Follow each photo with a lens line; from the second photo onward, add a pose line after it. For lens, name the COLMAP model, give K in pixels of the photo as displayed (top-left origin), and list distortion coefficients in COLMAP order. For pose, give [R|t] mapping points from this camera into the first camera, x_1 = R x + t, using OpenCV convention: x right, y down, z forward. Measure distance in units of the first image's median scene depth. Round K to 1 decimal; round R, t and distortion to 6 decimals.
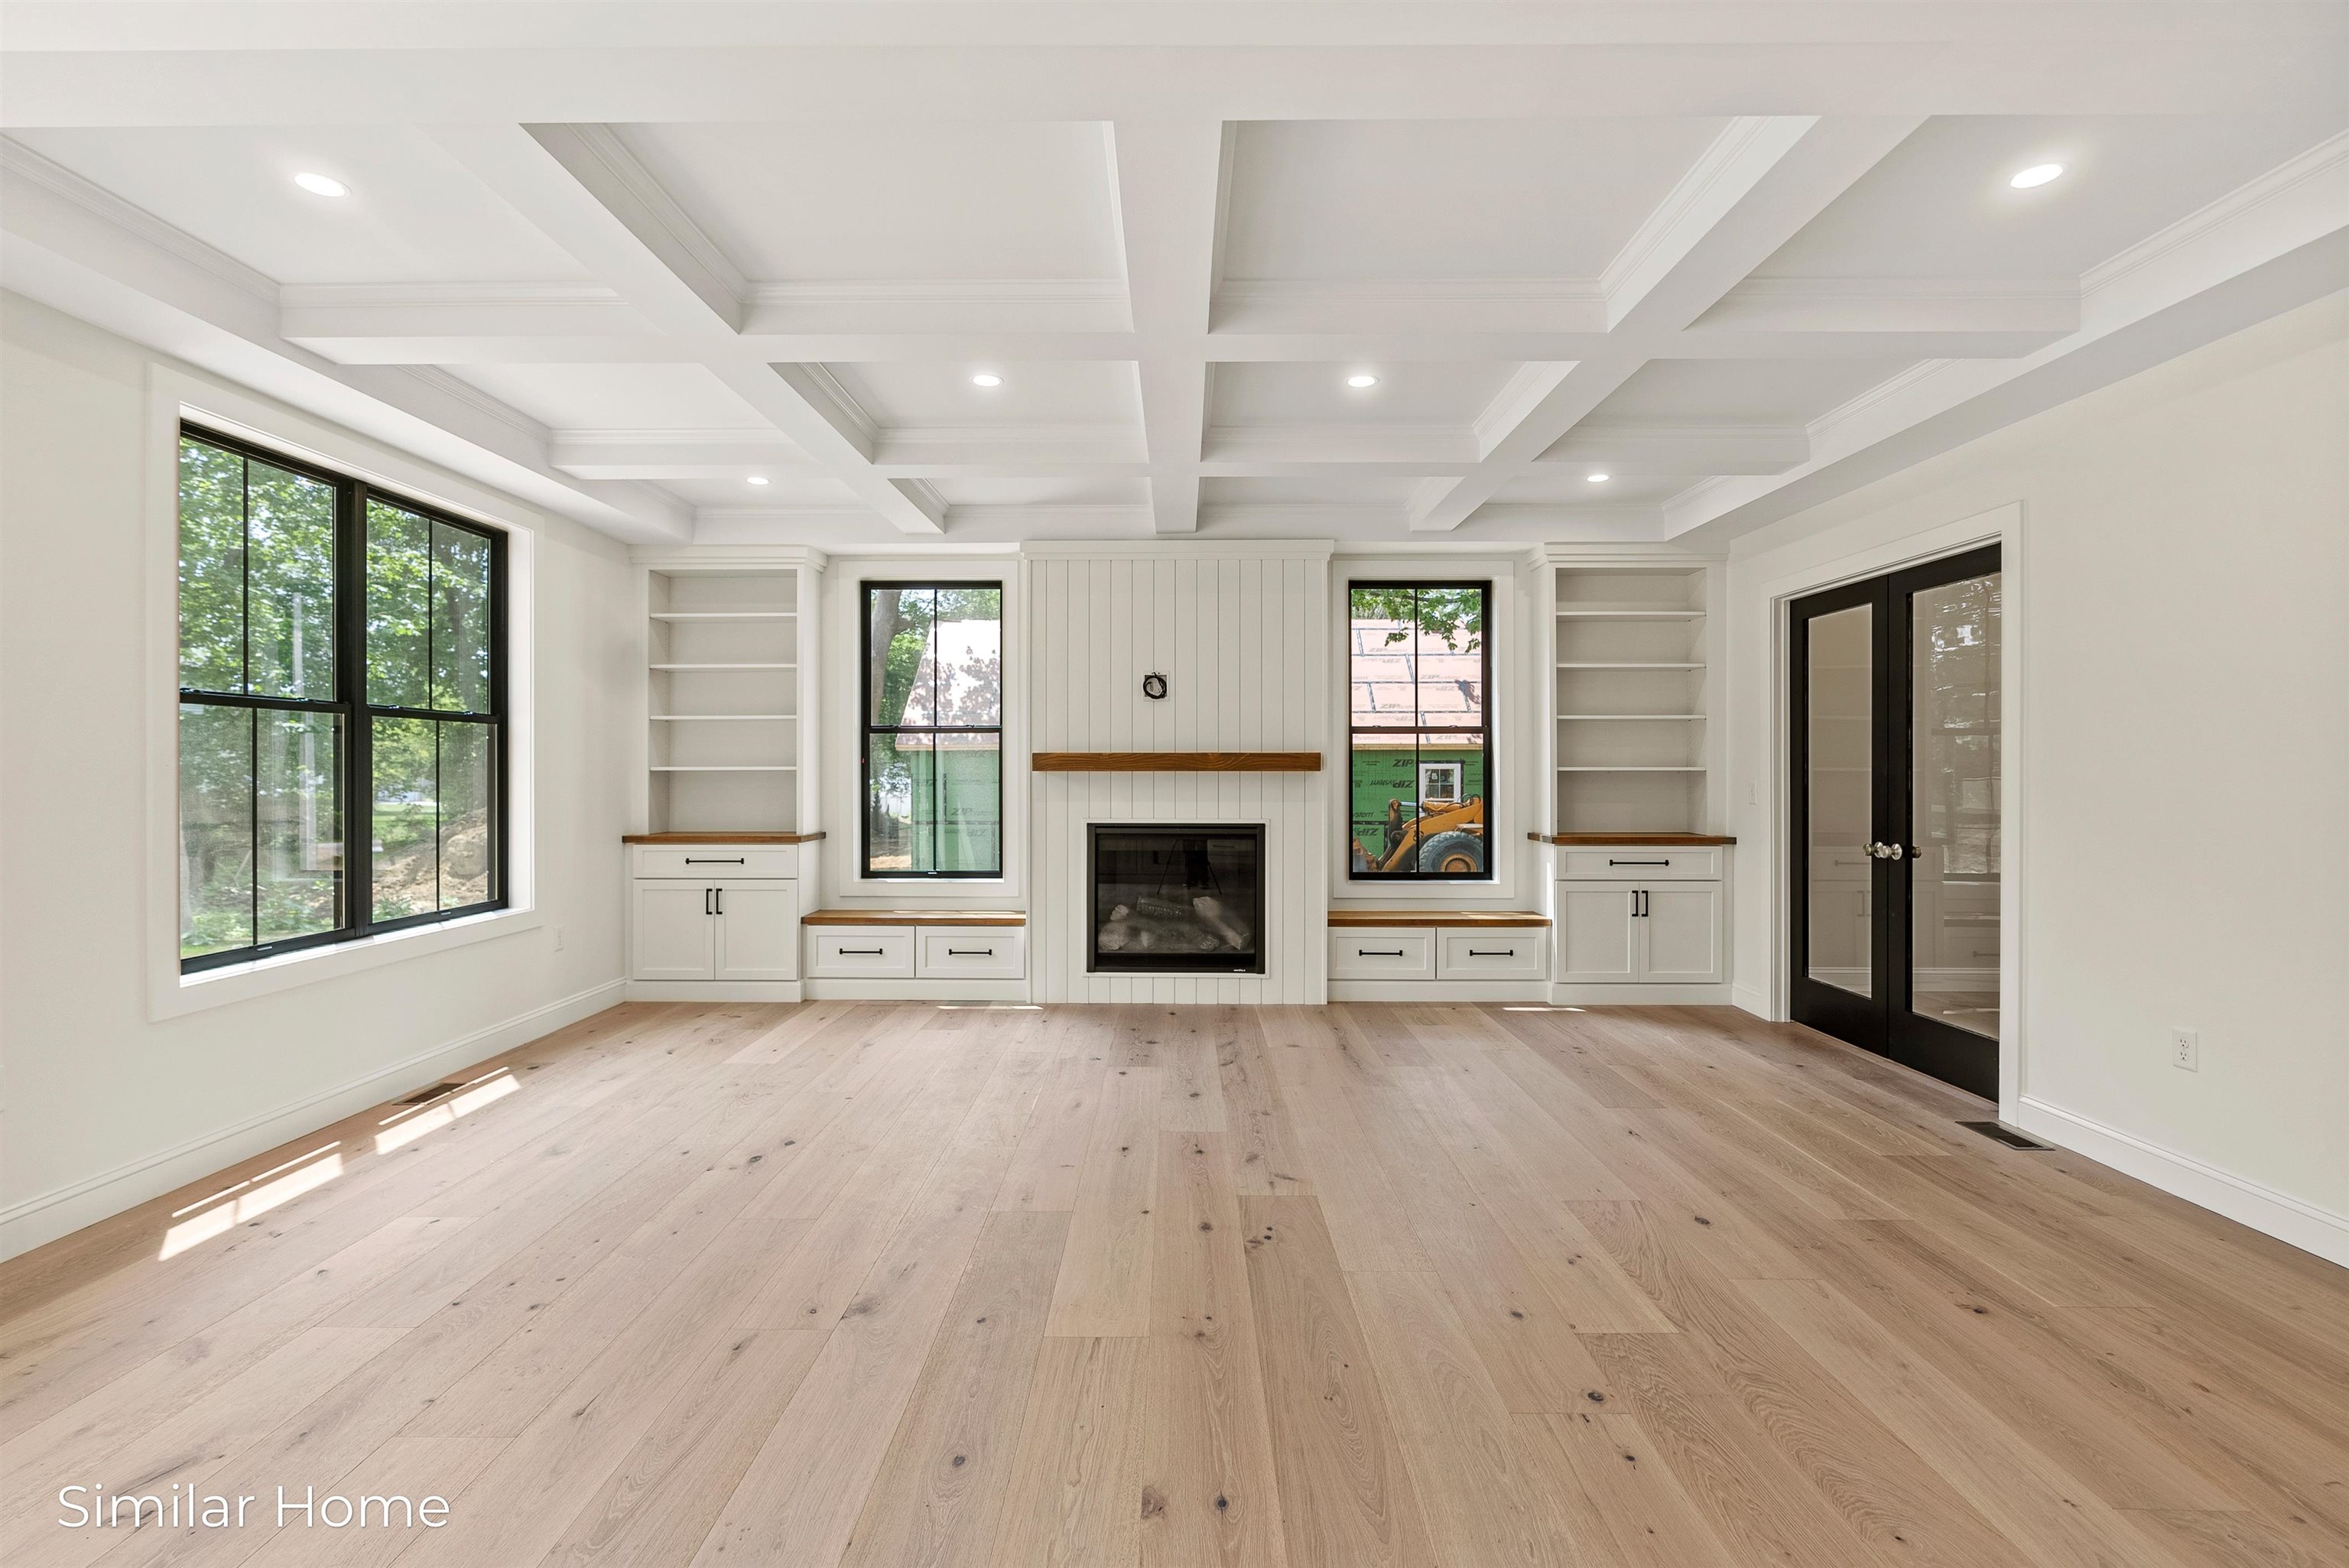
lens RADIAL K [[1067.7, 0, 1168.2], [0, 1067.7, 772.1], [0, 0, 1]] dist [-0.009893, 0.004283]
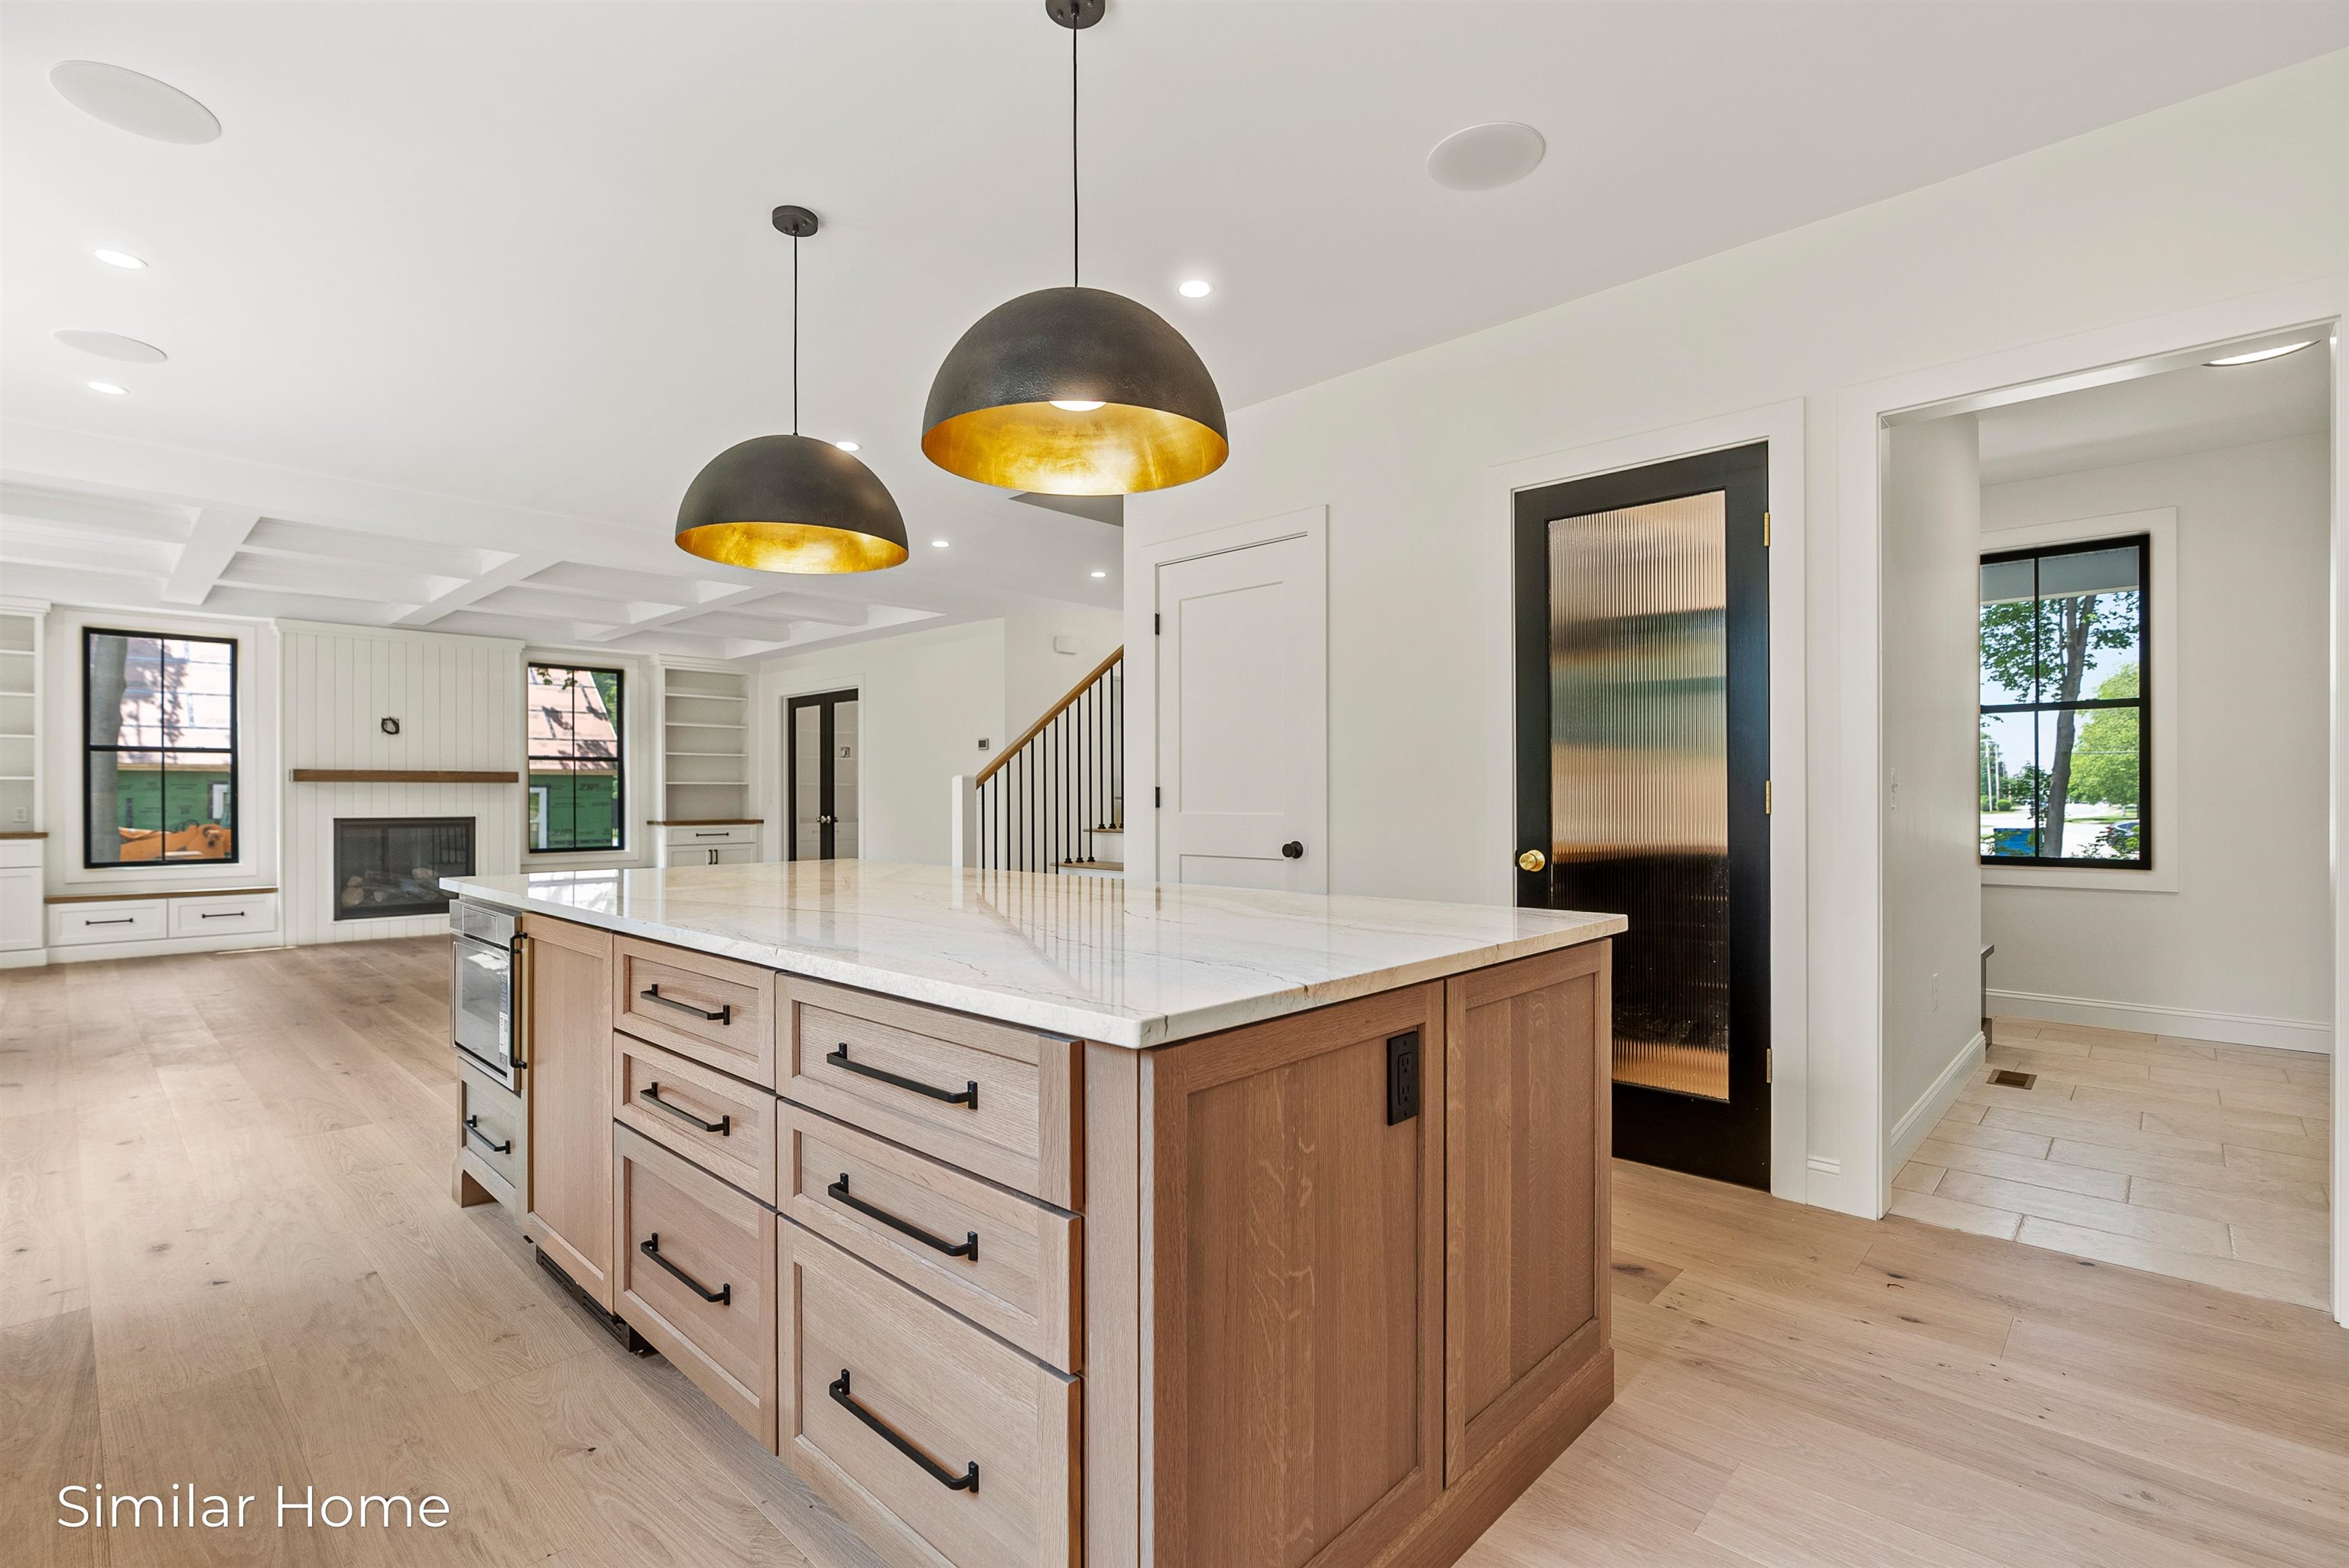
lens RADIAL K [[1067.7, 0, 1166.1], [0, 1067.7, 788.7], [0, 0, 1]] dist [-0.009893, 0.004283]
pose [[0.684870, 0.002345, 0.728662, -0.355027], [0.005977, 0.999943, -0.008837, 0.027629], [-0.728641, 0.010408, 0.684817, -0.813034]]
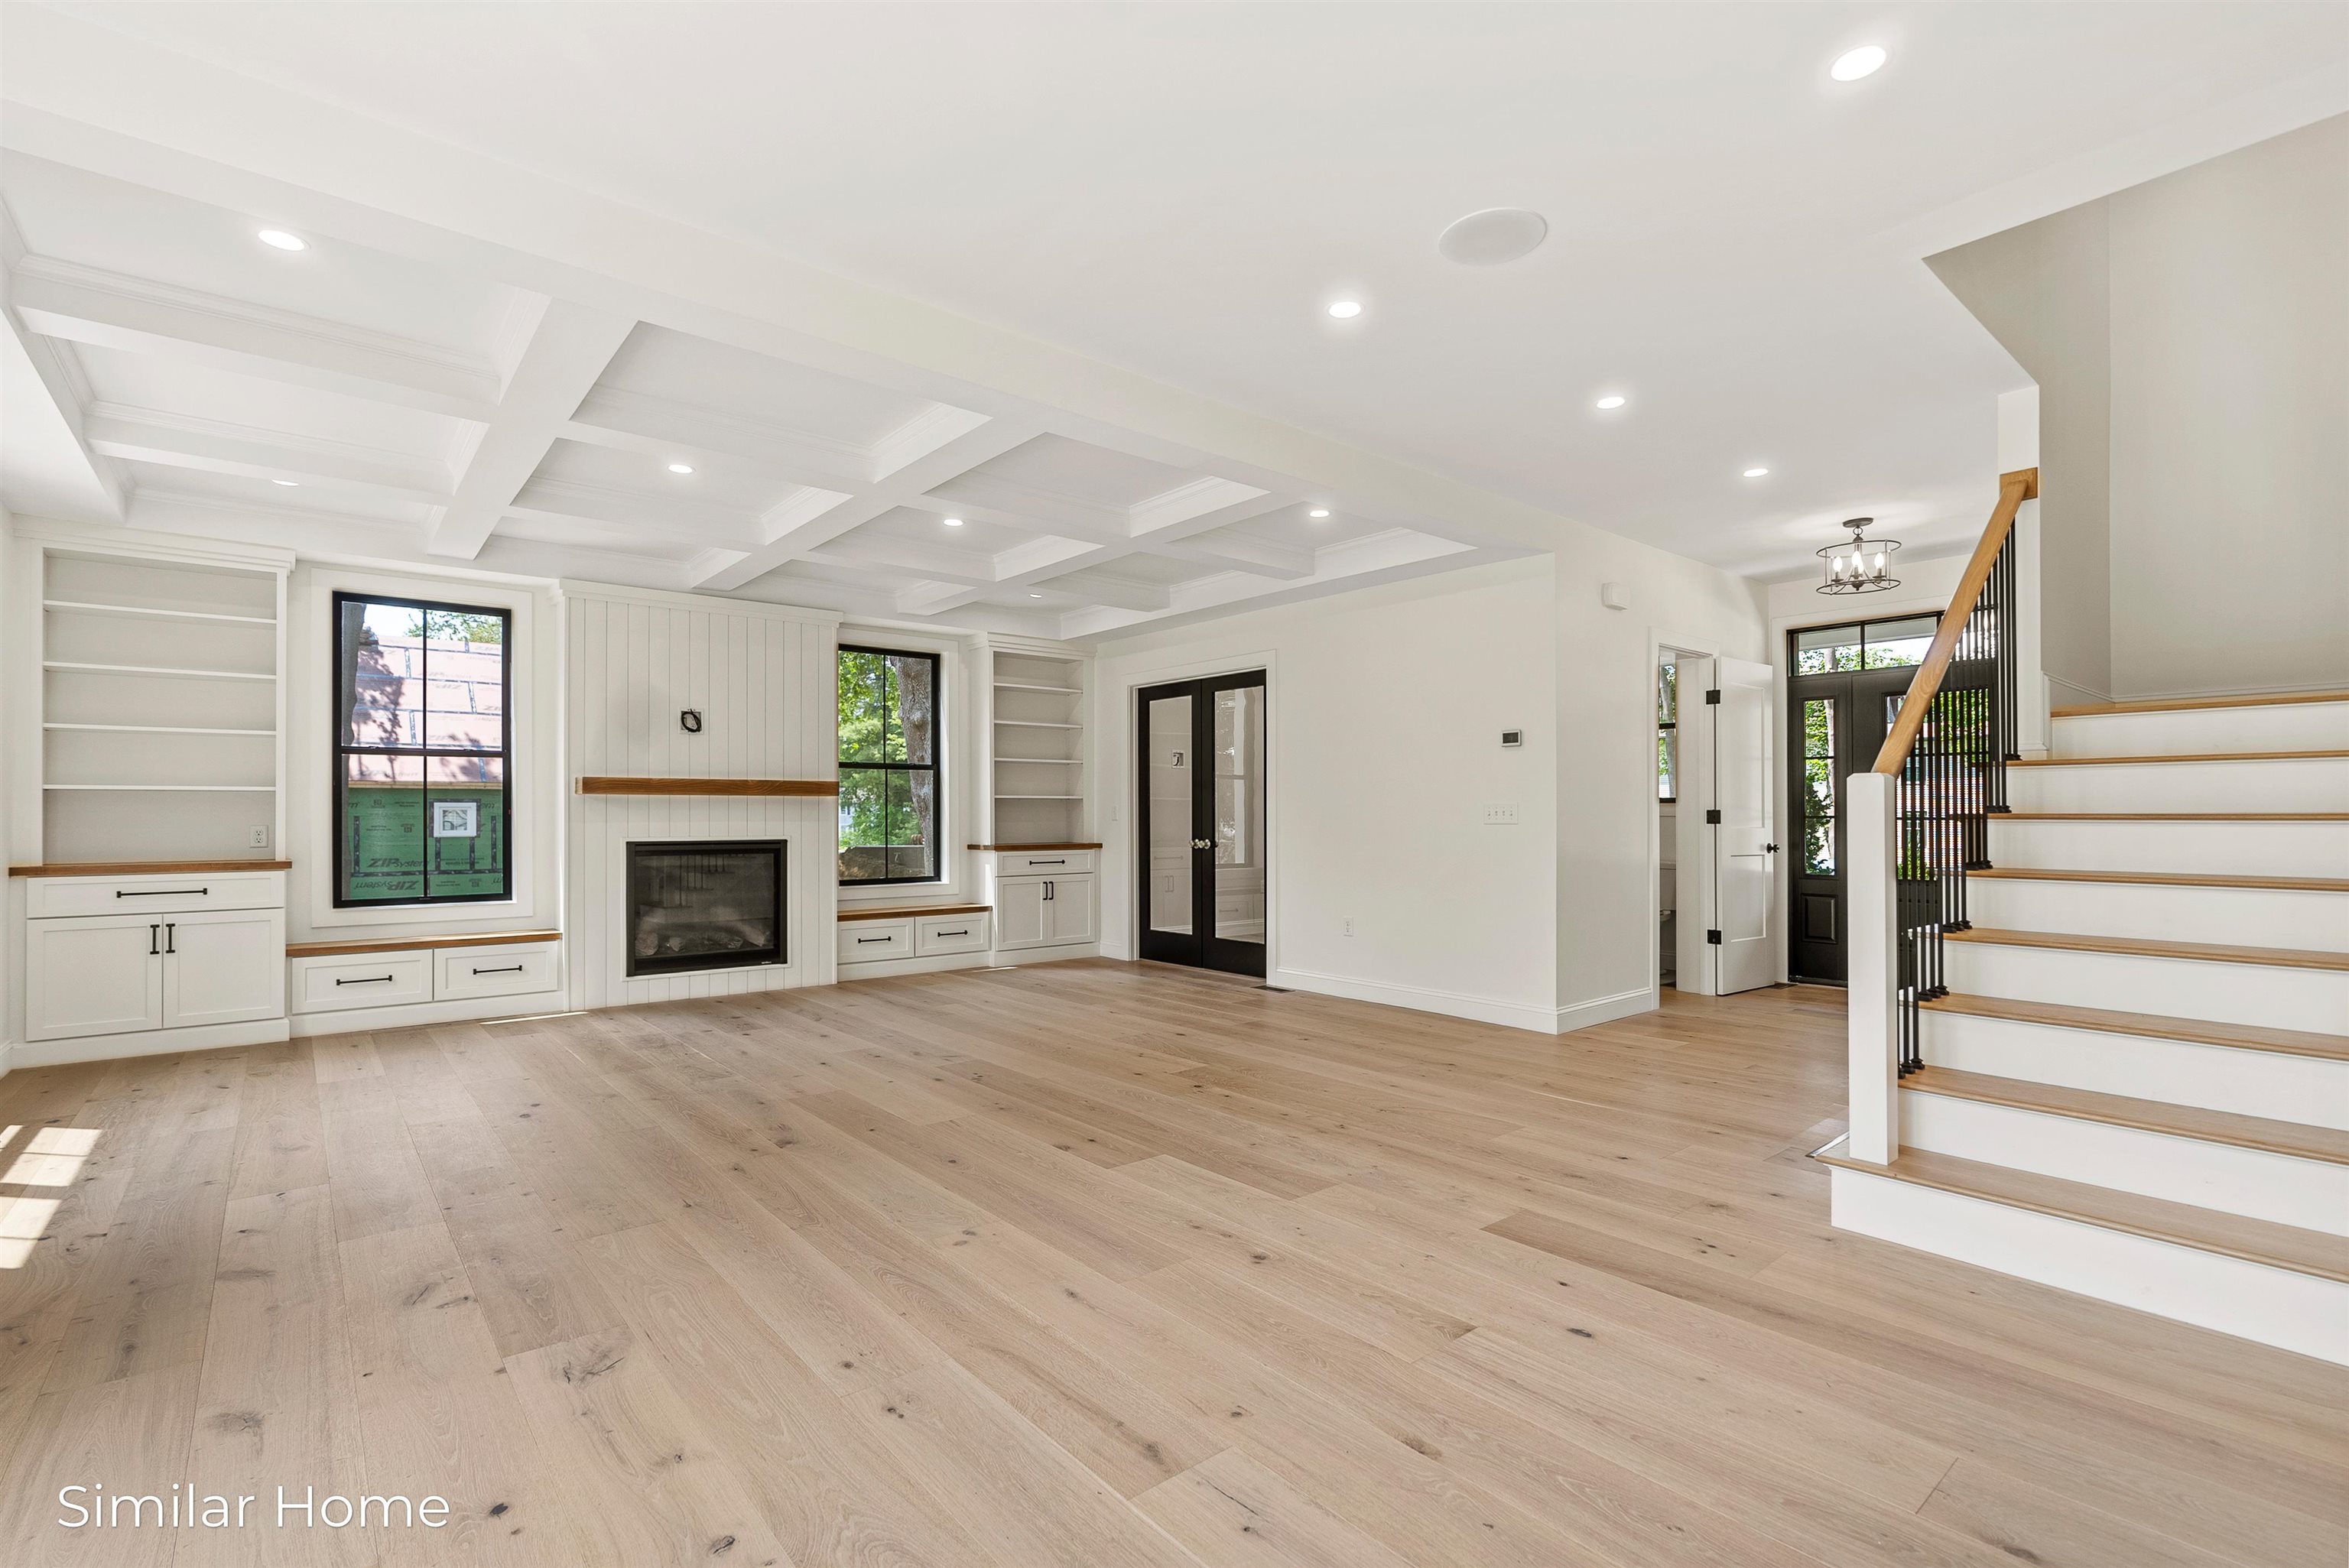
lens RADIAL K [[1067.7, 0, 1167.6], [0, 1067.7, 802.0], [0, 0, 1]] dist [-0.009893, 0.004283]
pose [[0.763809, 0.005559, 0.645418, -0.360711], [0.004946, 0.999883, -0.014466, 0.025627], [-0.645423, 0.014242, 0.763692, -0.201054]]
